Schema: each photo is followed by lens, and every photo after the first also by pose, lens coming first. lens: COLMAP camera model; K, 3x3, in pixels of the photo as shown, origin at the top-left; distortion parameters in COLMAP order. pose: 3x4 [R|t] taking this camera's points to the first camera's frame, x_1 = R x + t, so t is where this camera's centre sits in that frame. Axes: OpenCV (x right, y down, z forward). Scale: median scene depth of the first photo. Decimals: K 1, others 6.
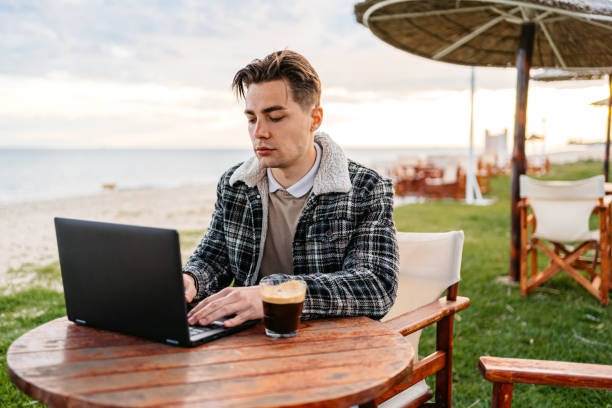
lens RADIAL K [[632.8, 0, 306.0], [0, 632.8, 204.0], [0, 0, 1]] dist [0.003185, 0.025594]
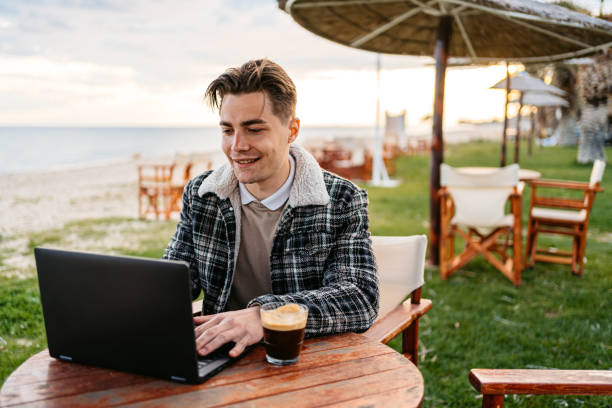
lens RADIAL K [[632.8, 0, 306.0], [0, 632.8, 204.0], [0, 0, 1]] dist [0.003185, 0.025594]
pose [[0.987360, -0.017878, 0.157483, -0.110784], [0.012431, 0.999292, 0.035504, -0.050347], [-0.158007, -0.033097, 0.986883, 0.026371]]
